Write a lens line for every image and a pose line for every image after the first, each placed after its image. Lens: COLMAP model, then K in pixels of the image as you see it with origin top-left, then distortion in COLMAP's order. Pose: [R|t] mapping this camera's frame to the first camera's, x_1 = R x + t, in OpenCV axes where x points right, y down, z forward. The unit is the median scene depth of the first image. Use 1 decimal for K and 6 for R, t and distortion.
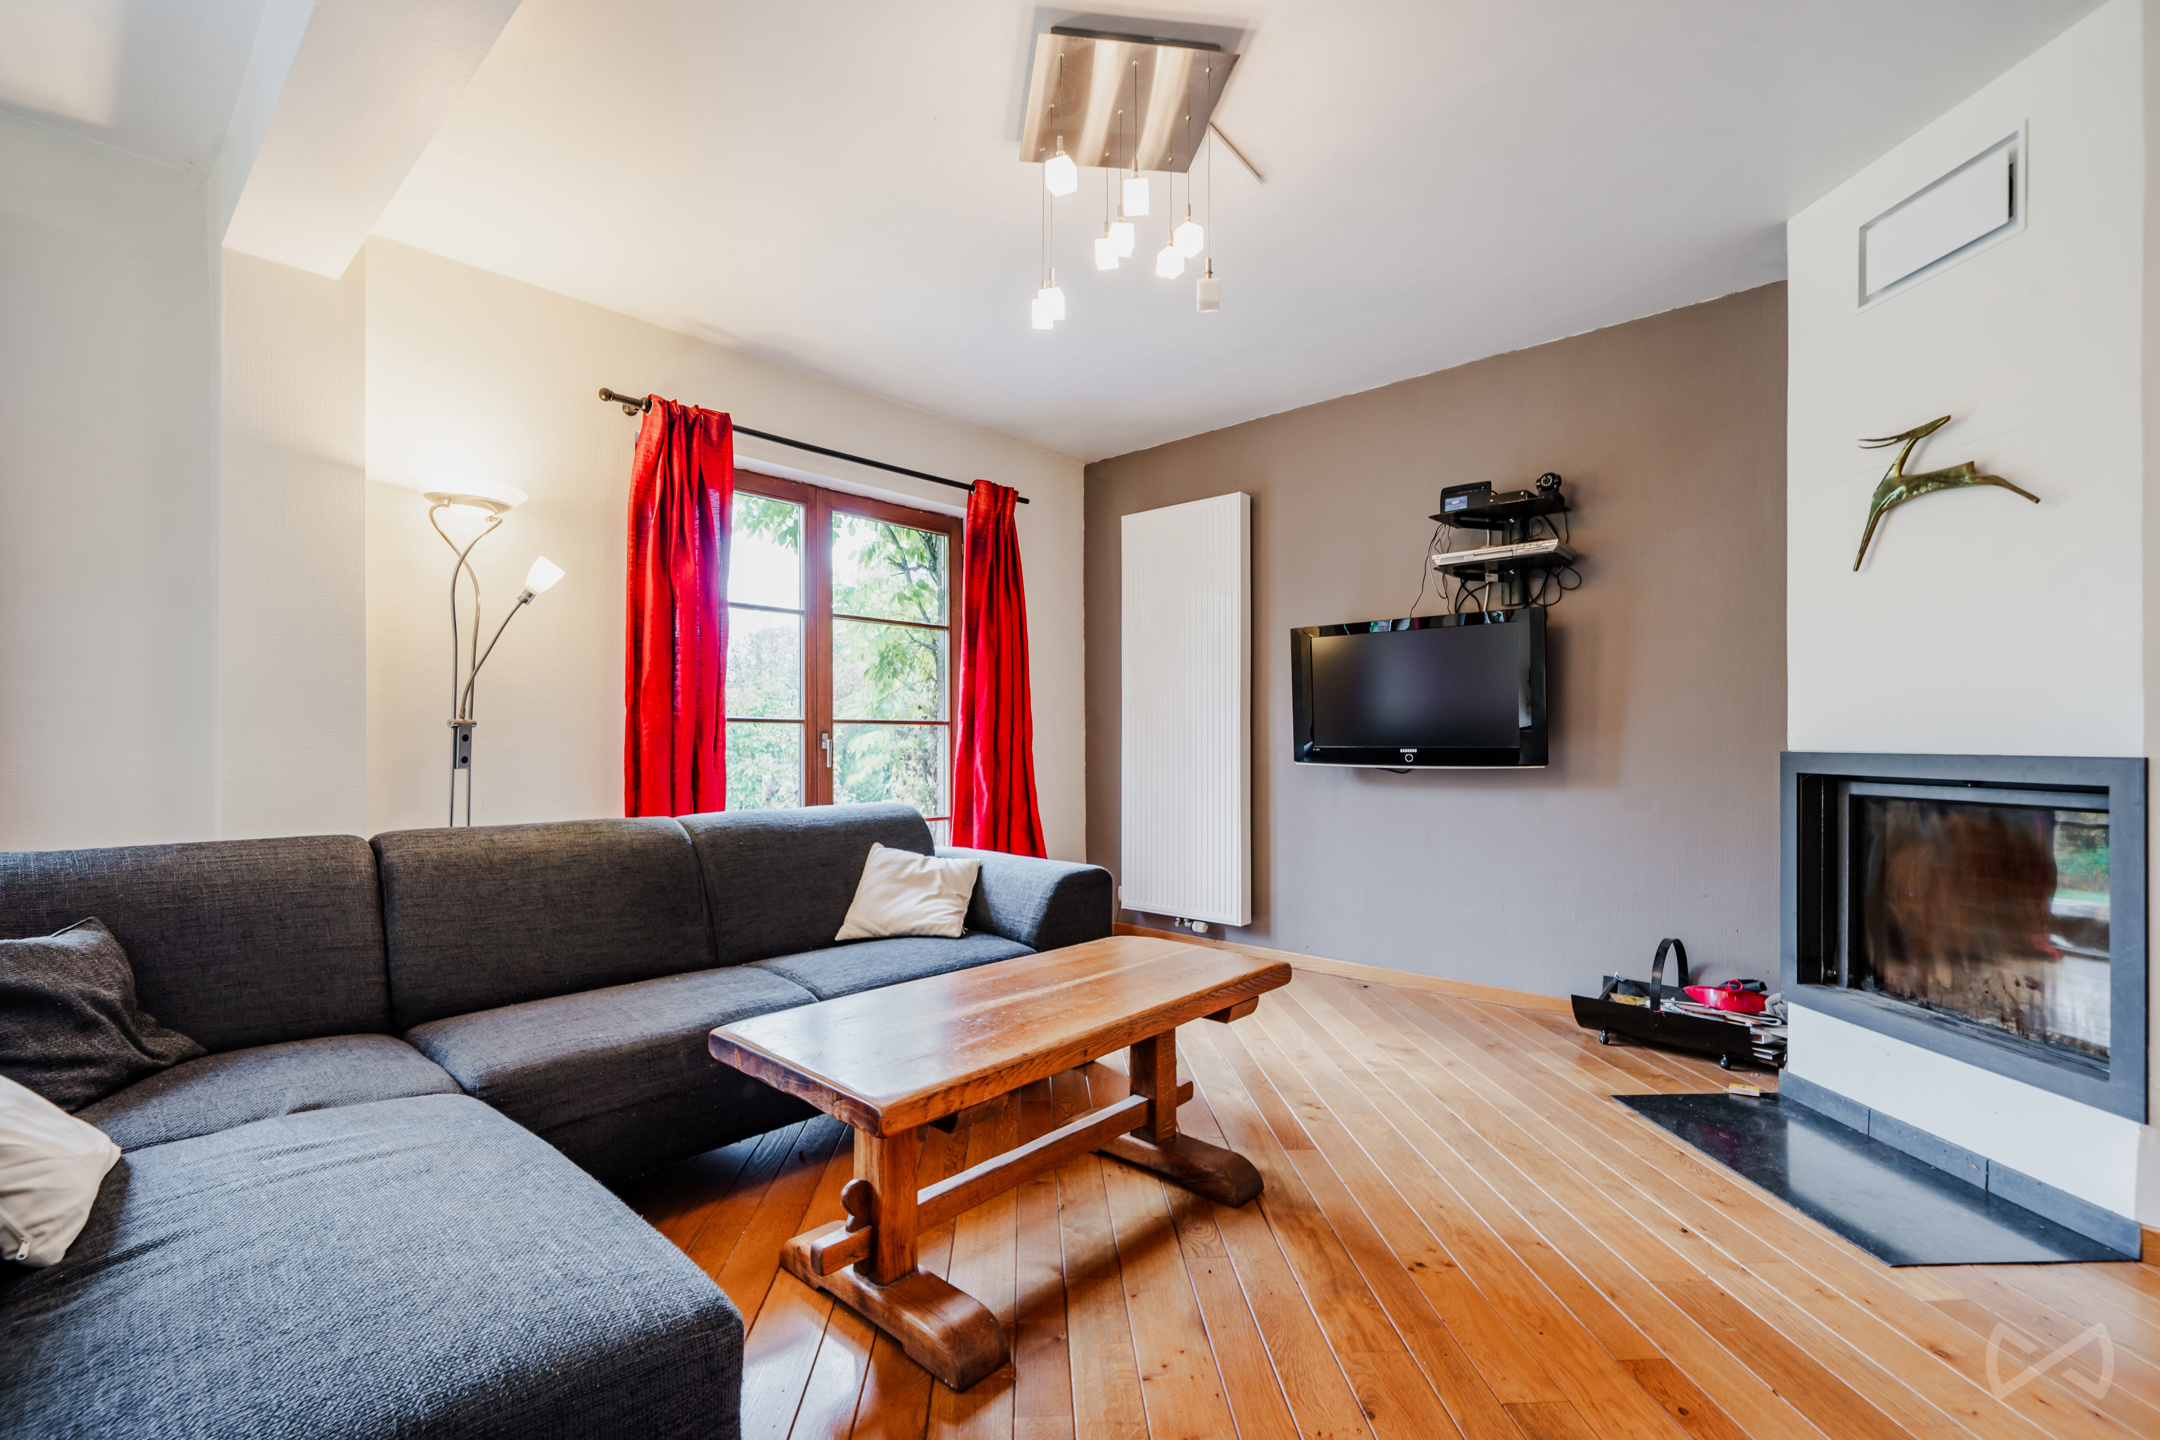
lens RADIAL K [[949.9, 0, 1073.7], [0, 949.9, 737.1], [0, 0, 1]] dist [-0.001137, 0.000062]
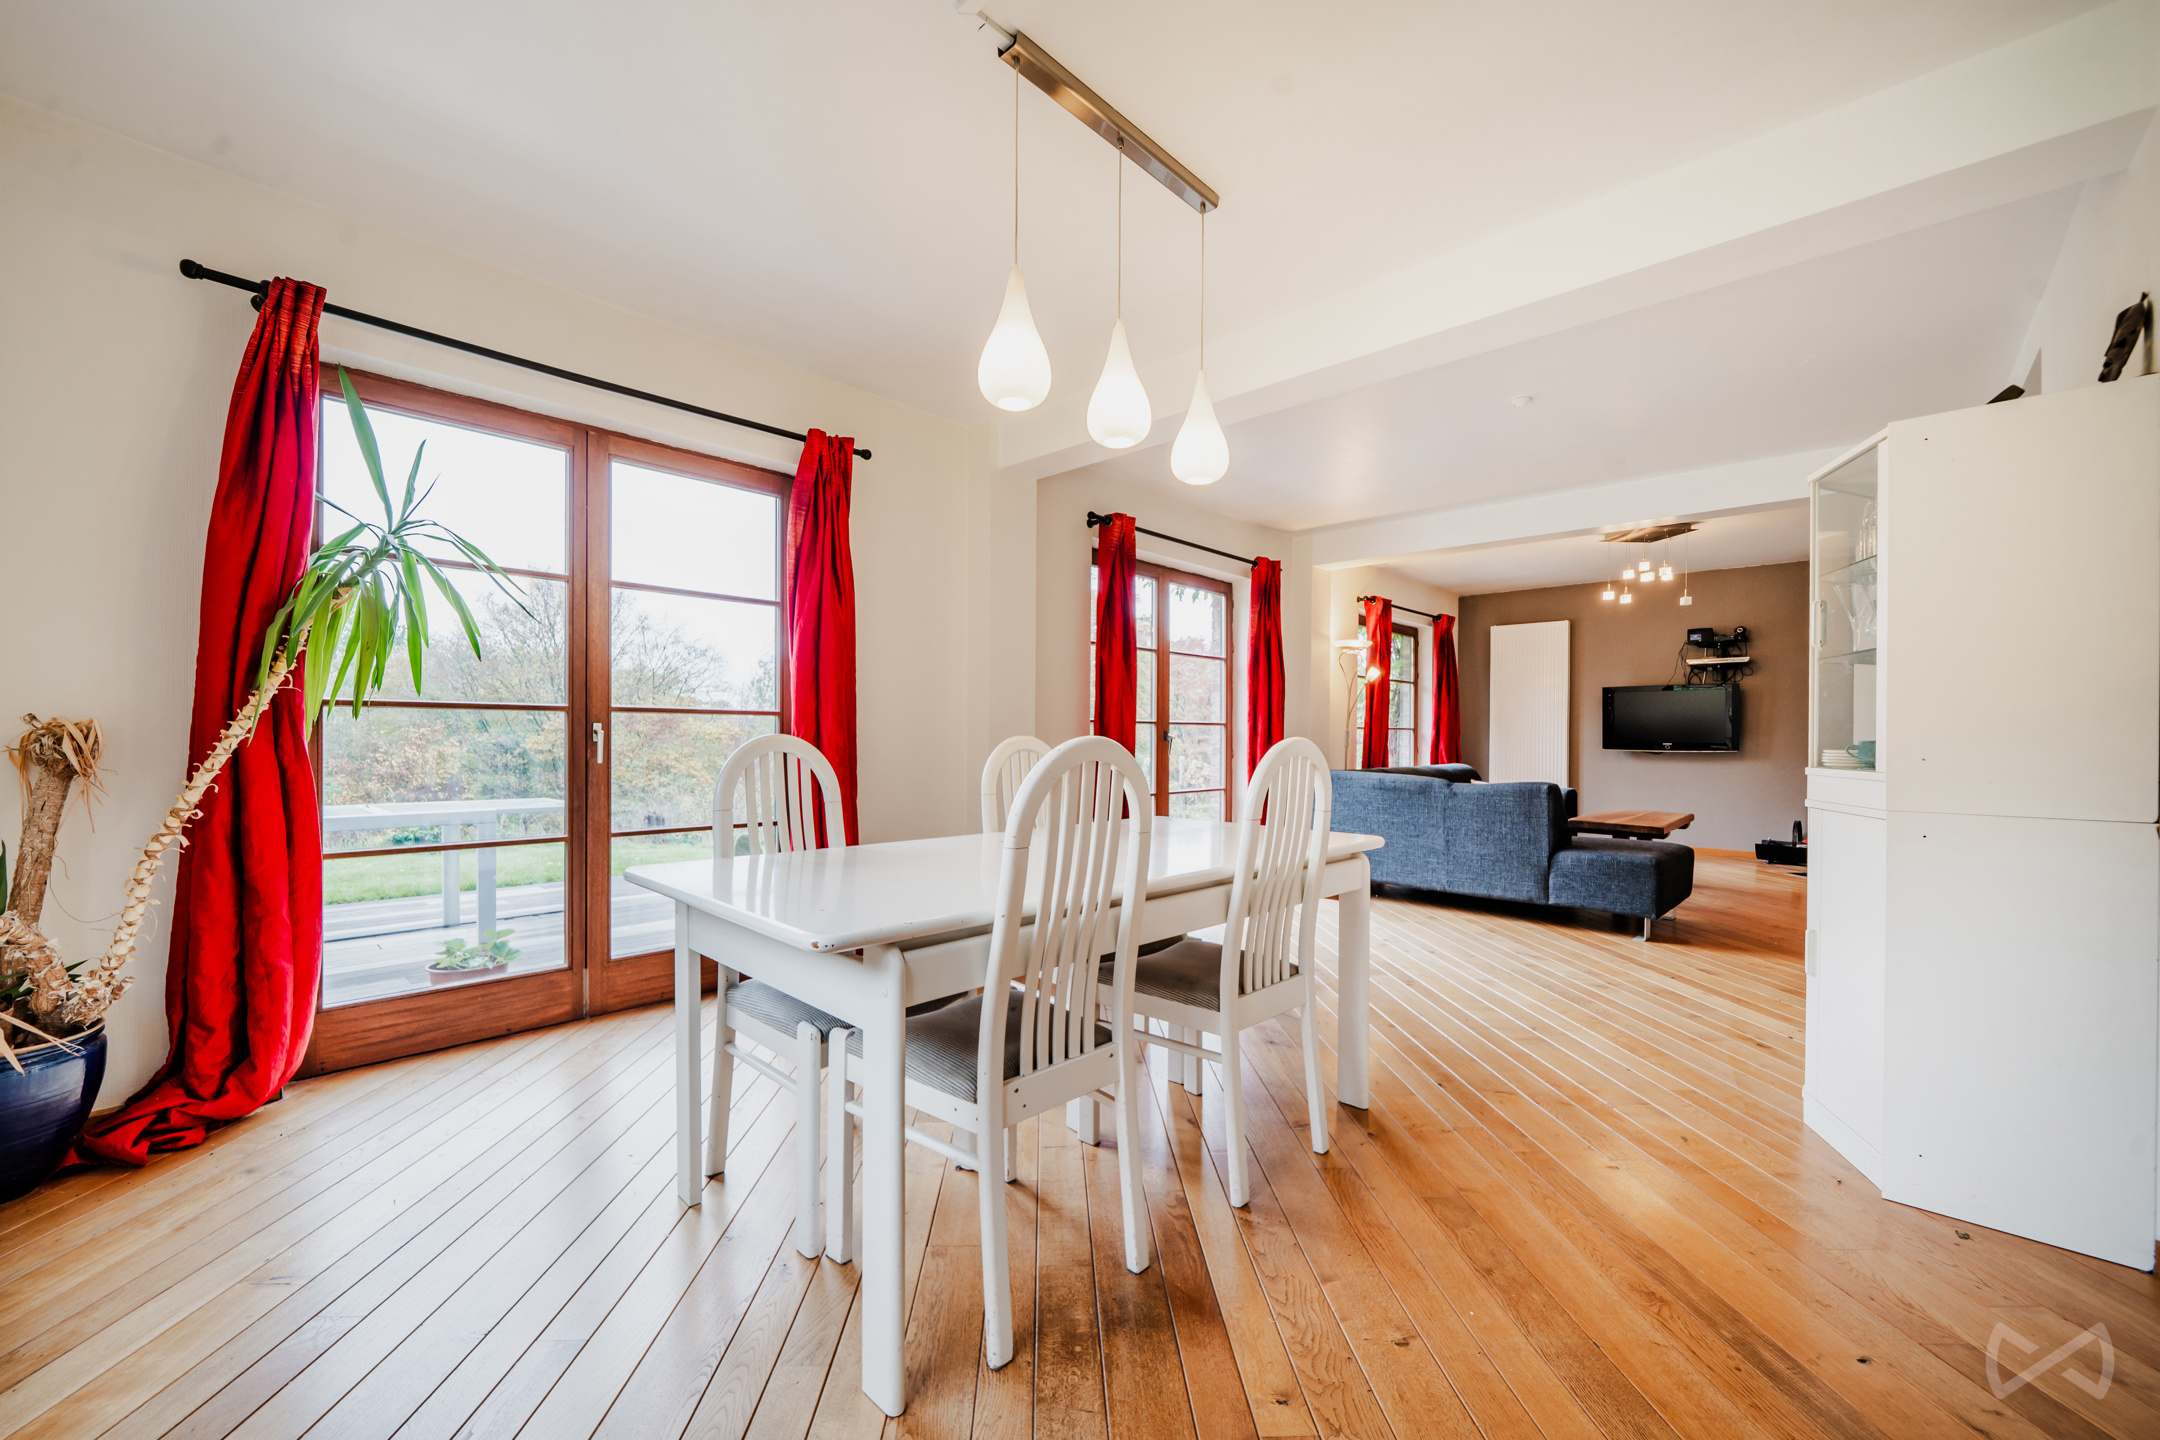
lens RADIAL K [[853.2, 0, 1067.6], [0, 853.2, 736.8], [0, 0, 1]] dist [0.001082, -0.000306]
pose [[0.999803, 0.007717, -0.018281, -1.081439], [-0.007575, 0.999941, 0.007806, -0.008075], [0.018340, -0.007666, 0.999802, -1.103077]]
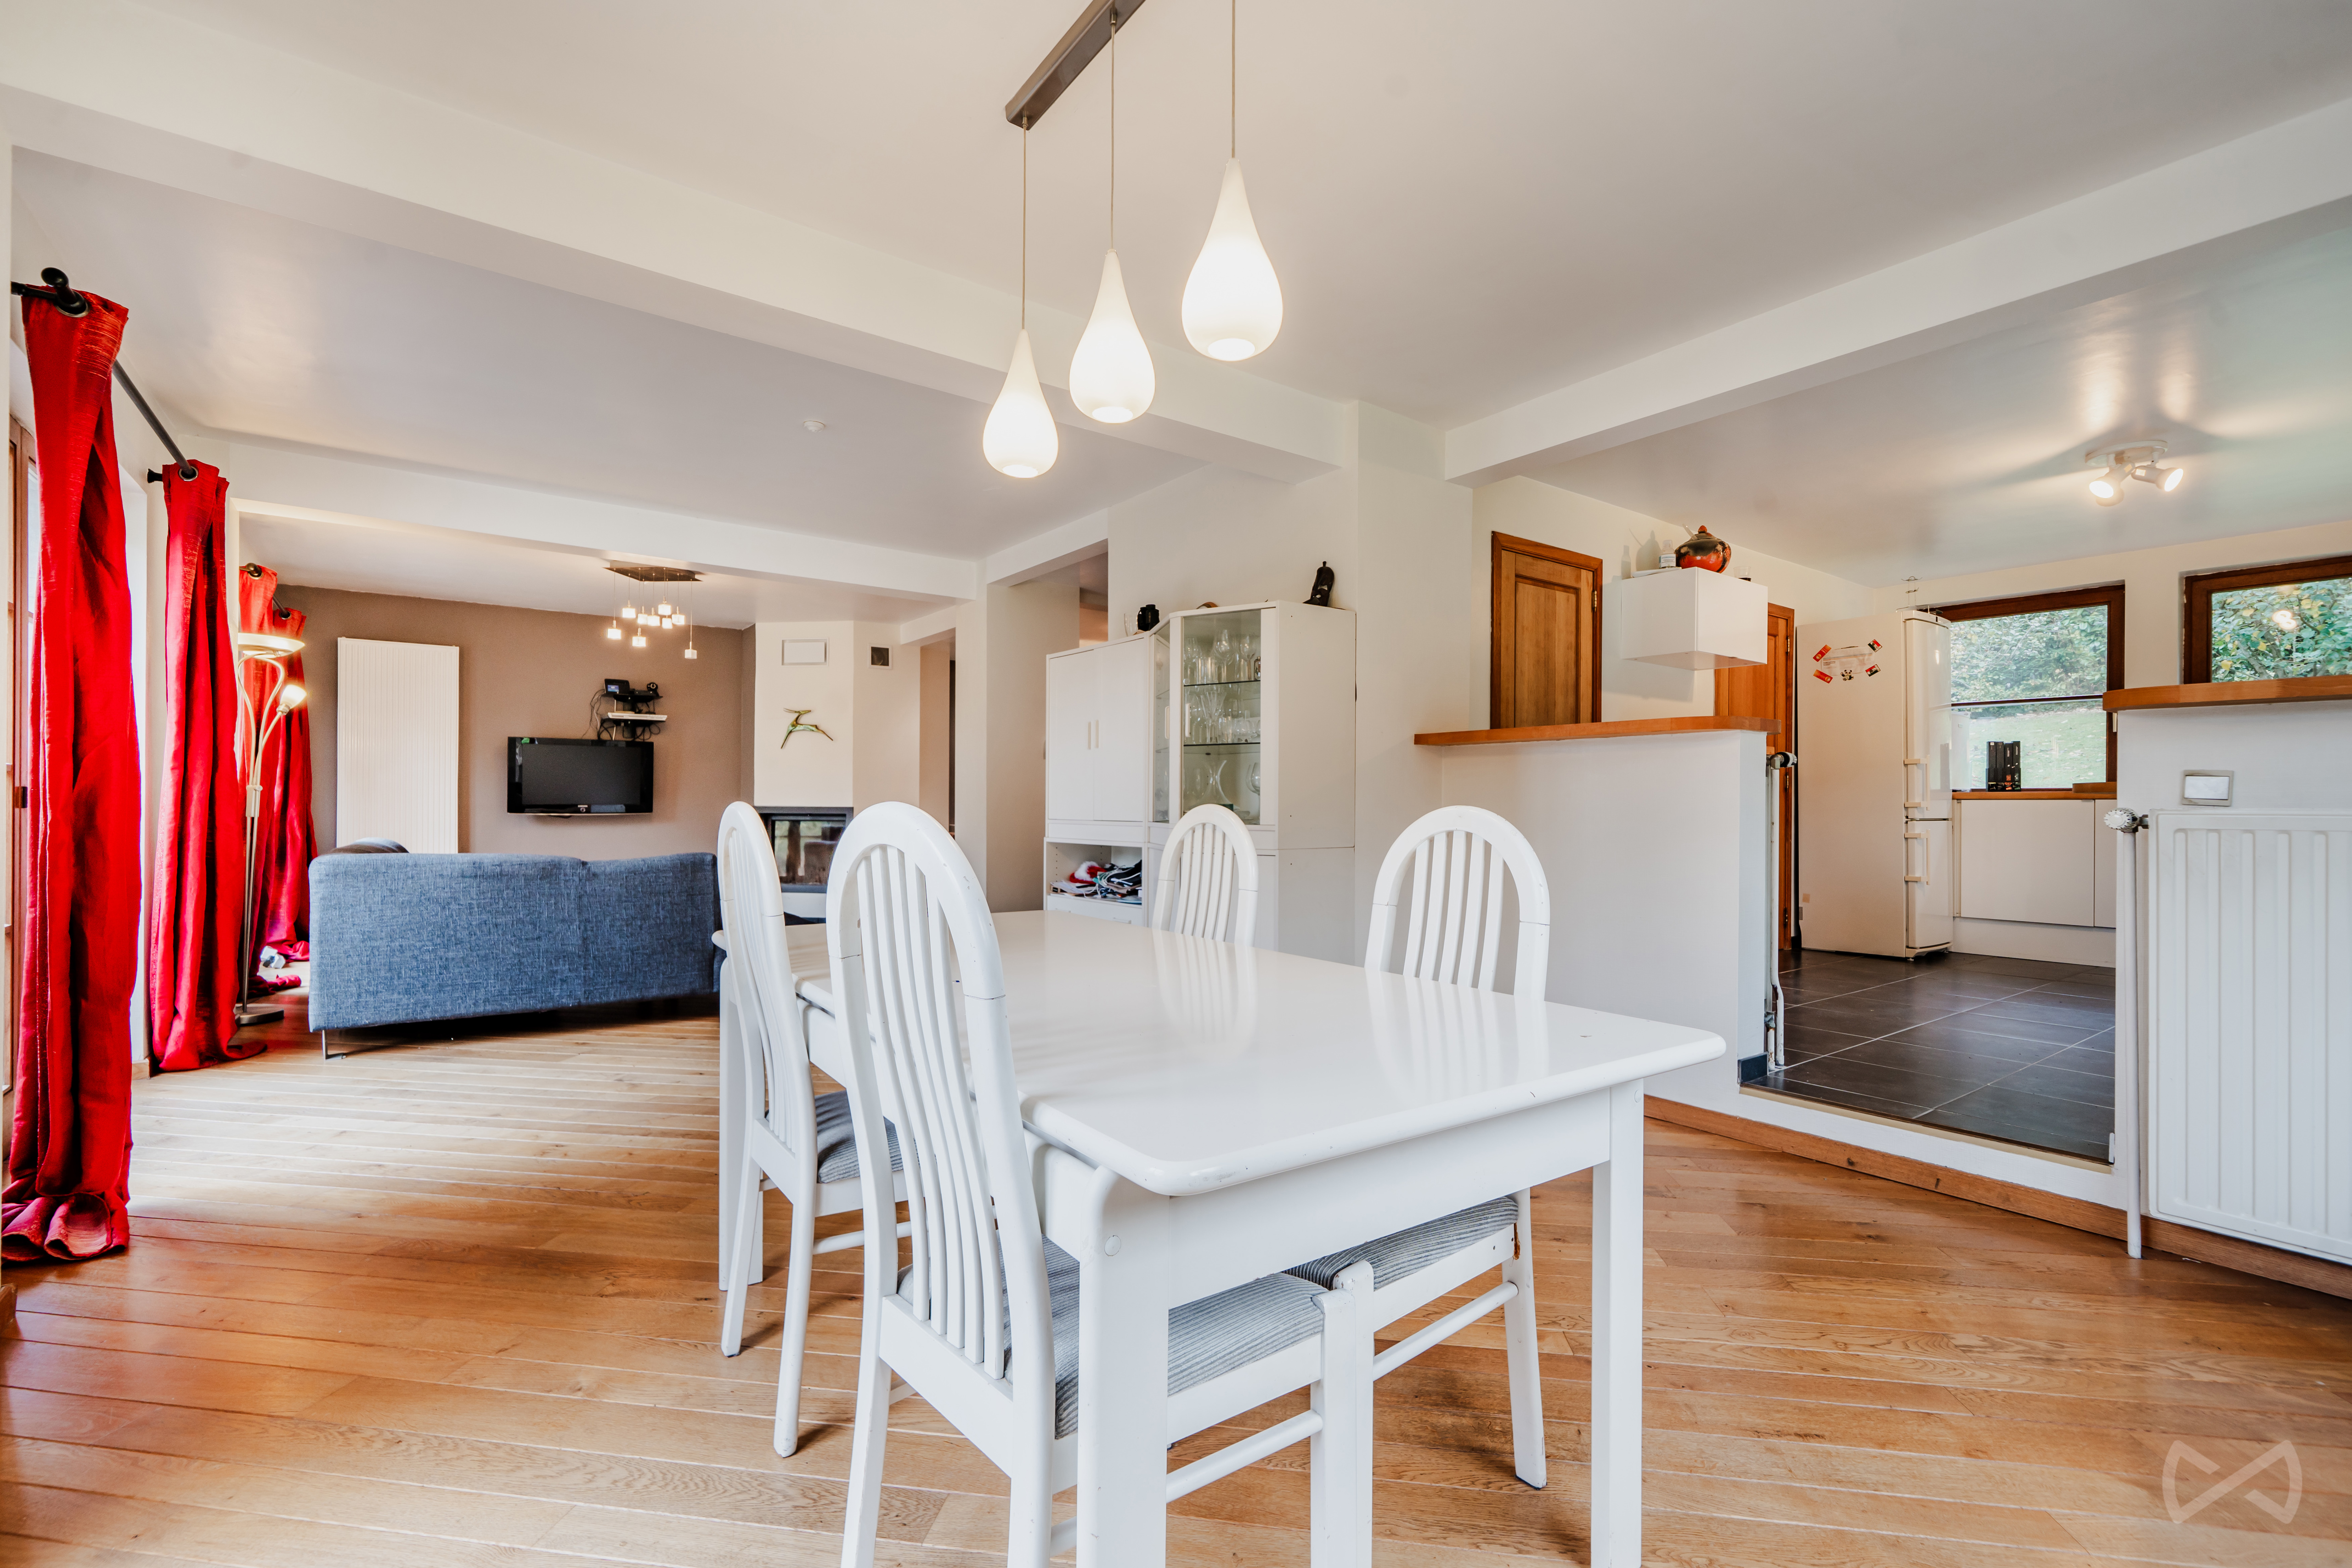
lens RADIAL K [[1034.4, 0, 1169.1], [0, 1034.4, 802.7], [0, 0, 1]] dist [-0.001137, 0.000062]
pose [[0.191643, 0.001487, 0.981464, -1.596366], [-0.008930, 0.999960, 0.000229, -0.004739], [-0.981424, -0.008808, 0.191648, -0.643031]]
